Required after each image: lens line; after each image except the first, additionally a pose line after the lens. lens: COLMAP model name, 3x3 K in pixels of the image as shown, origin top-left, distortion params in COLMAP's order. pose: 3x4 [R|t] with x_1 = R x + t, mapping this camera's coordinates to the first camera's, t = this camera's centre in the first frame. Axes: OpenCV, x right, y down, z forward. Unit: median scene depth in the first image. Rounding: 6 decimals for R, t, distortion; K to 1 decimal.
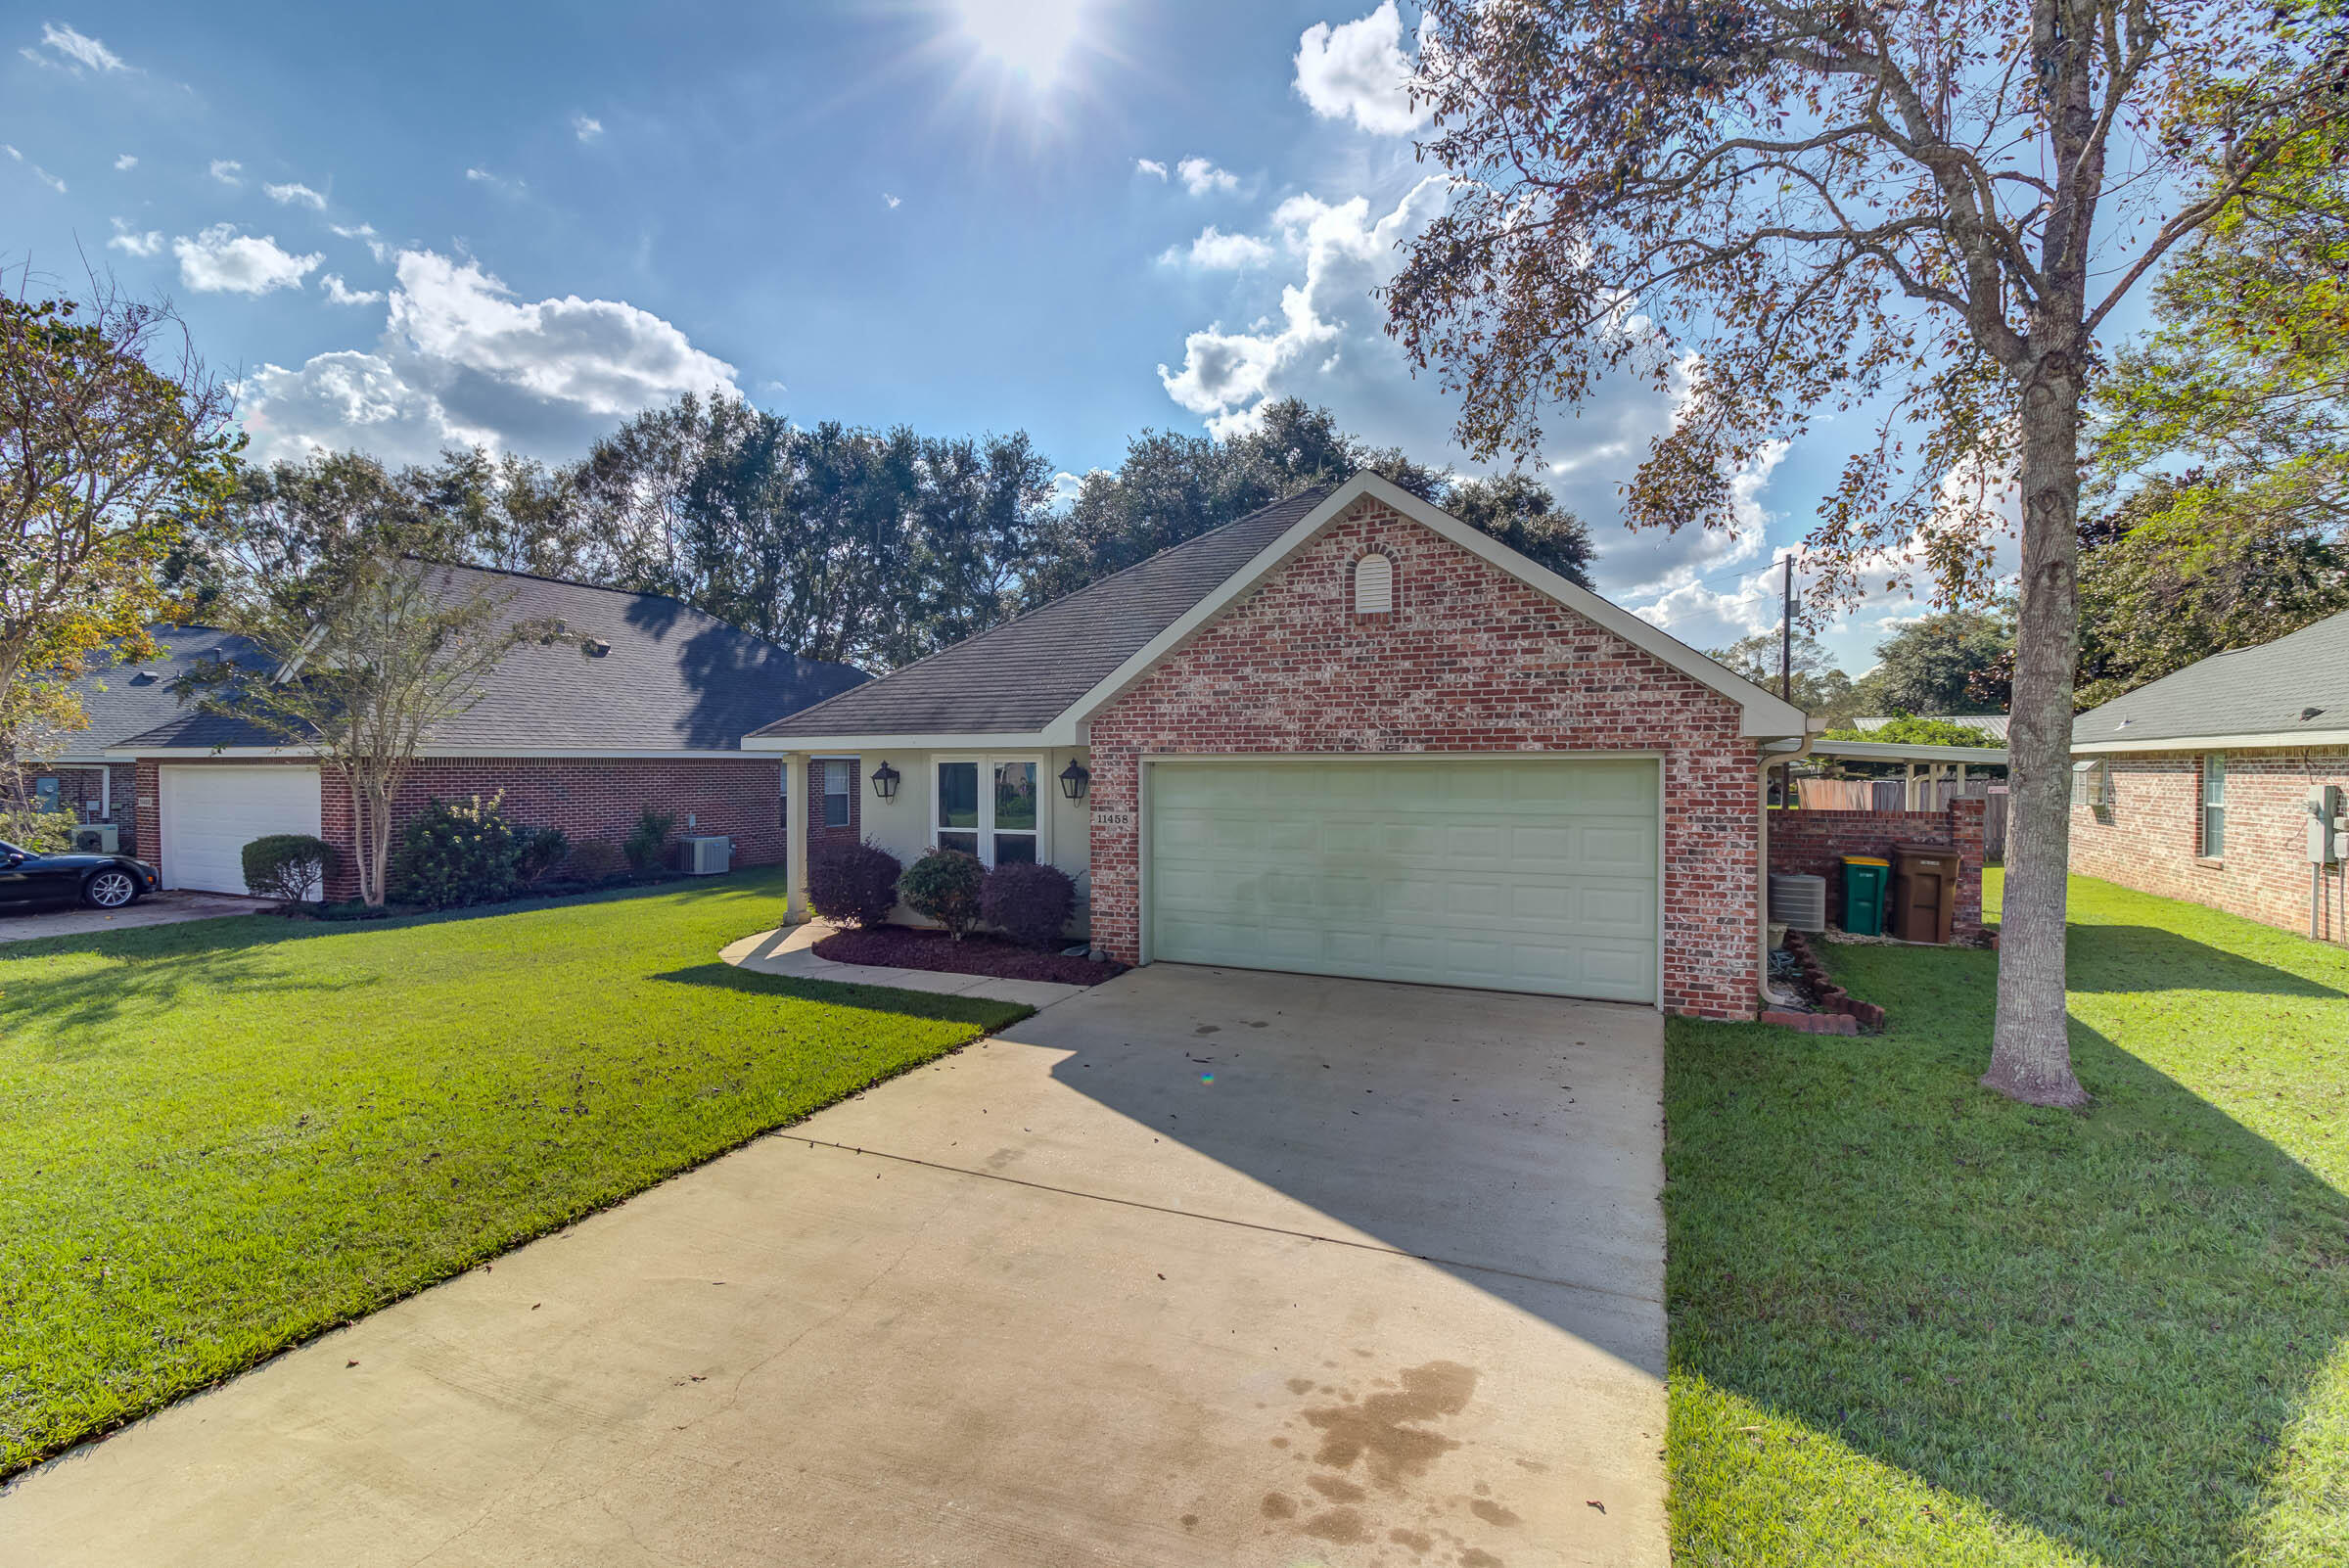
lens RADIAL K [[1071.9, 0, 1169.7], [0, 1071.9, 779.4], [0, 0, 1]] dist [0.000691, -0.001777]
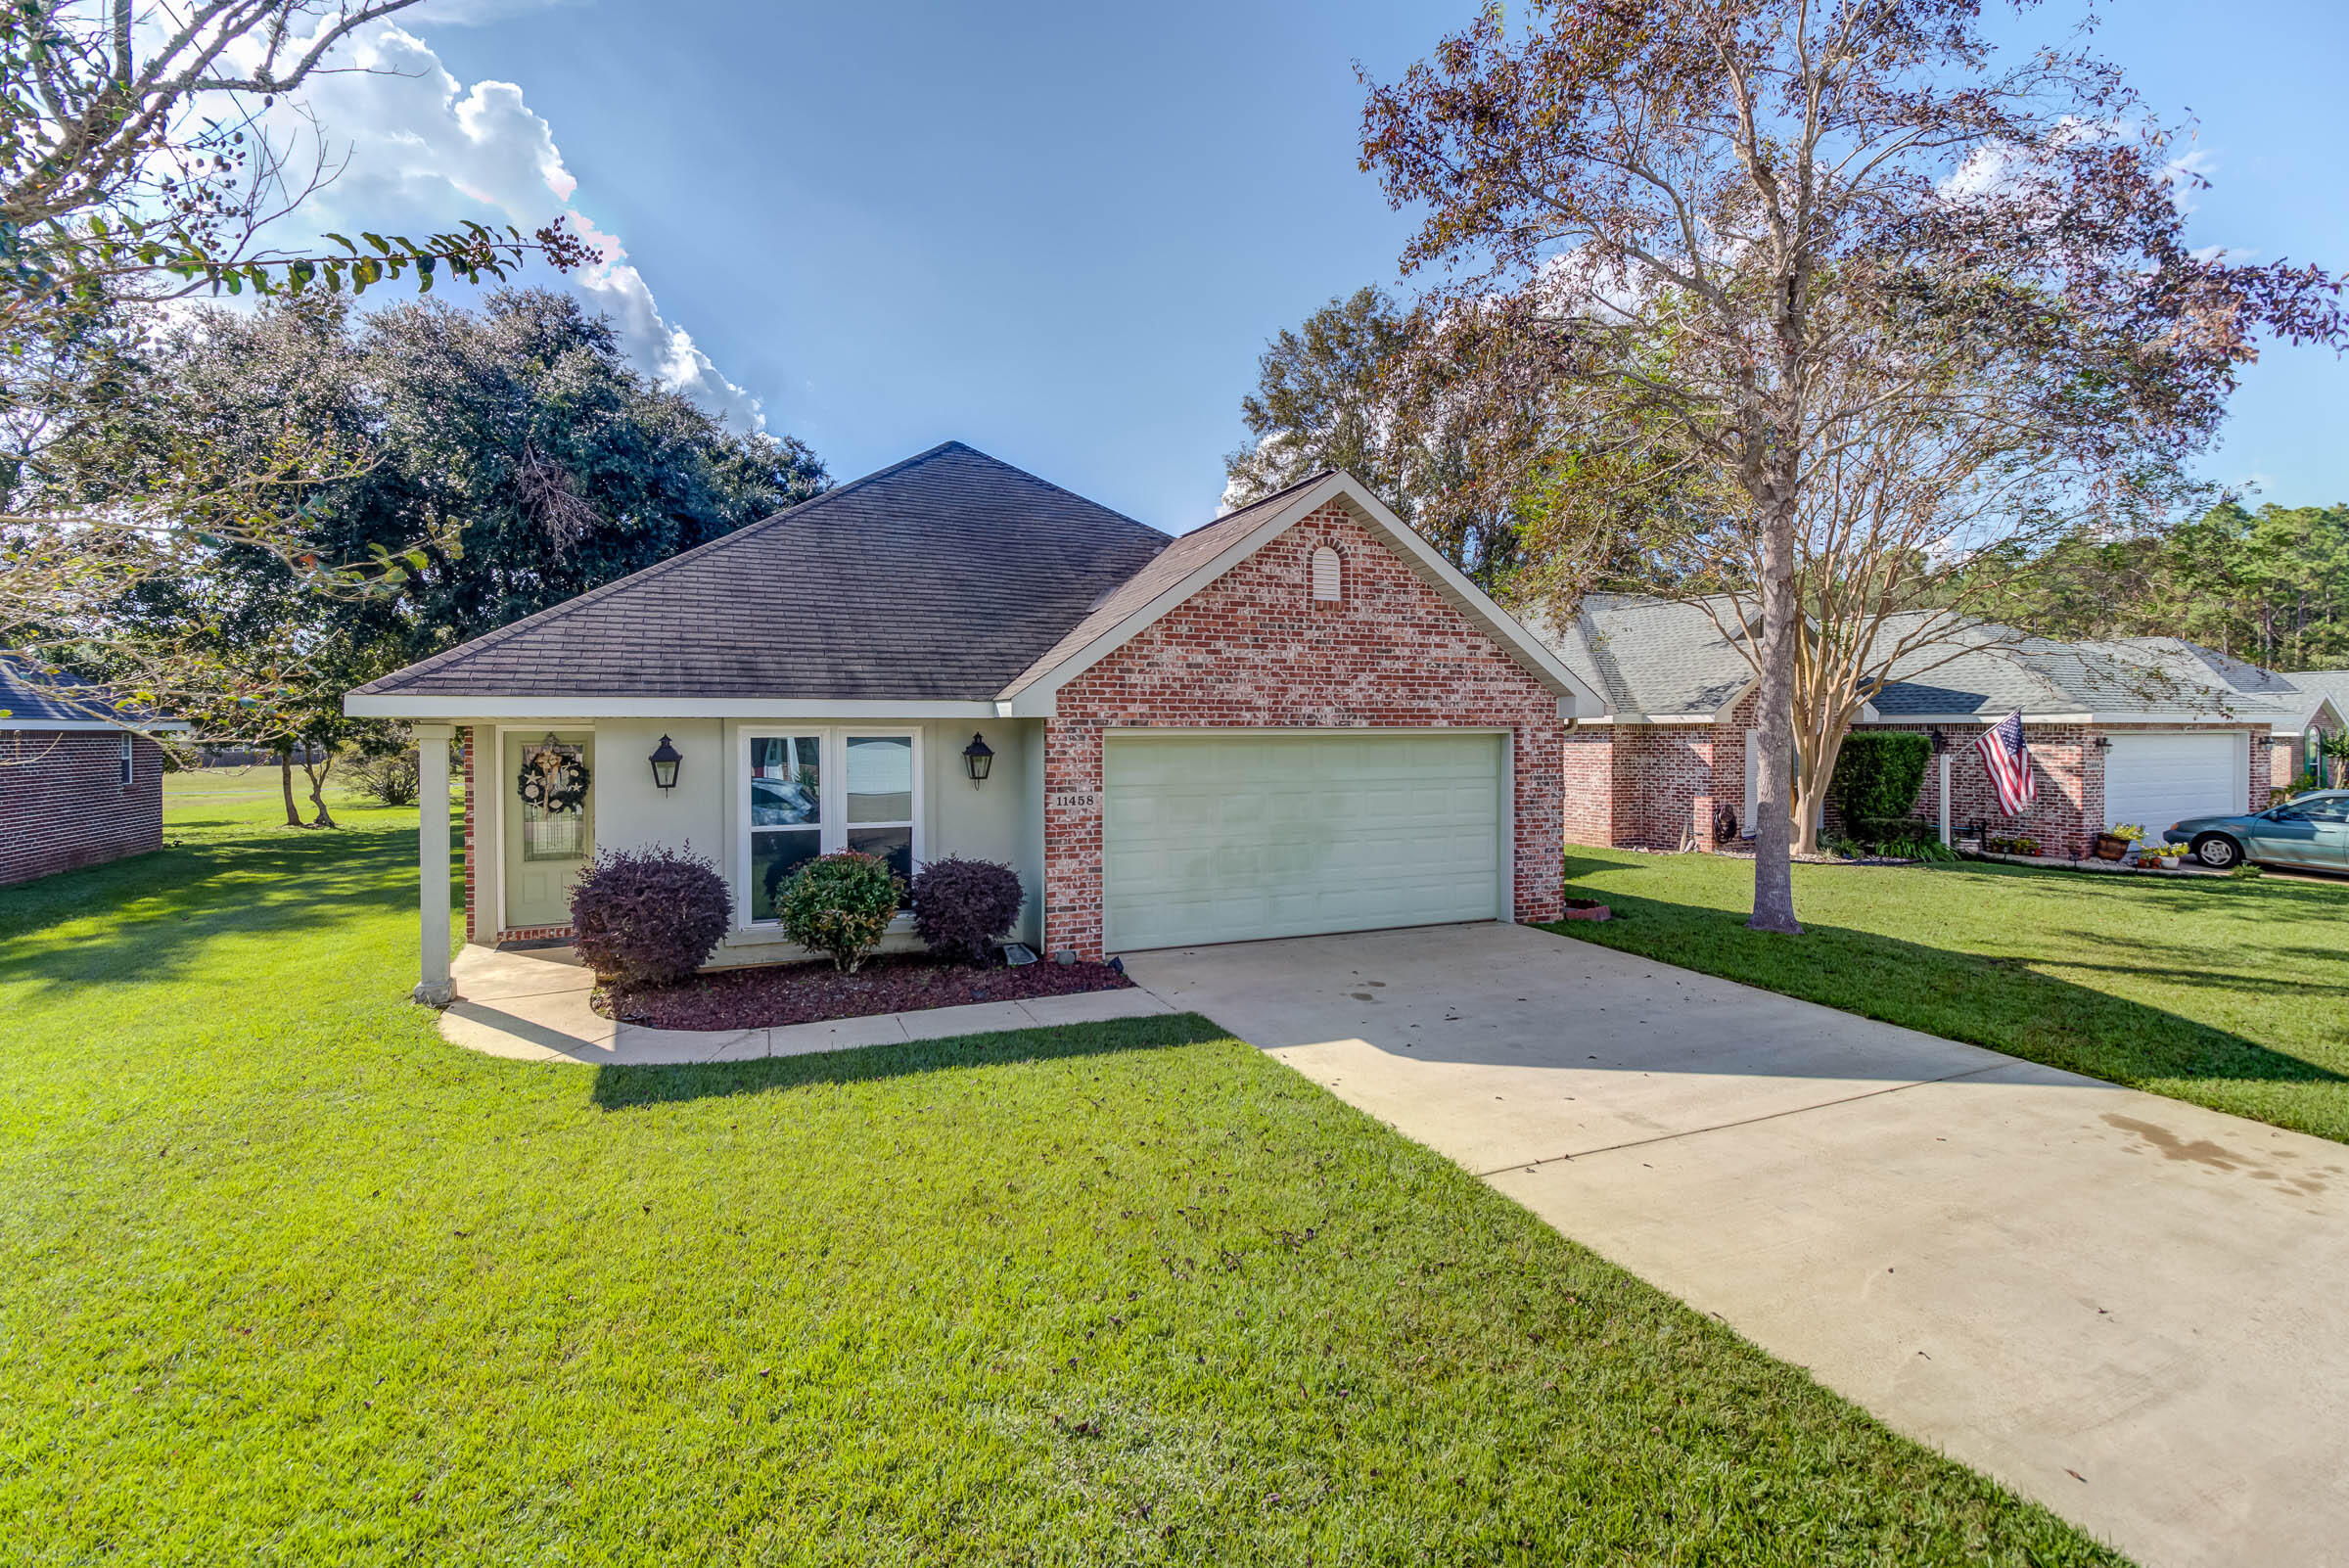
lens RADIAL K [[1071.9, 0, 1181.8], [0, 1071.9, 743.5], [0, 0, 1]] dist [0.000691, -0.001777]
pose [[0.660341, -0.007584, 0.750927, -0.734356], [0.011603, 0.999933, -0.000104, -0.010295], [-0.750876, 0.008782, 0.660385, 0.386211]]
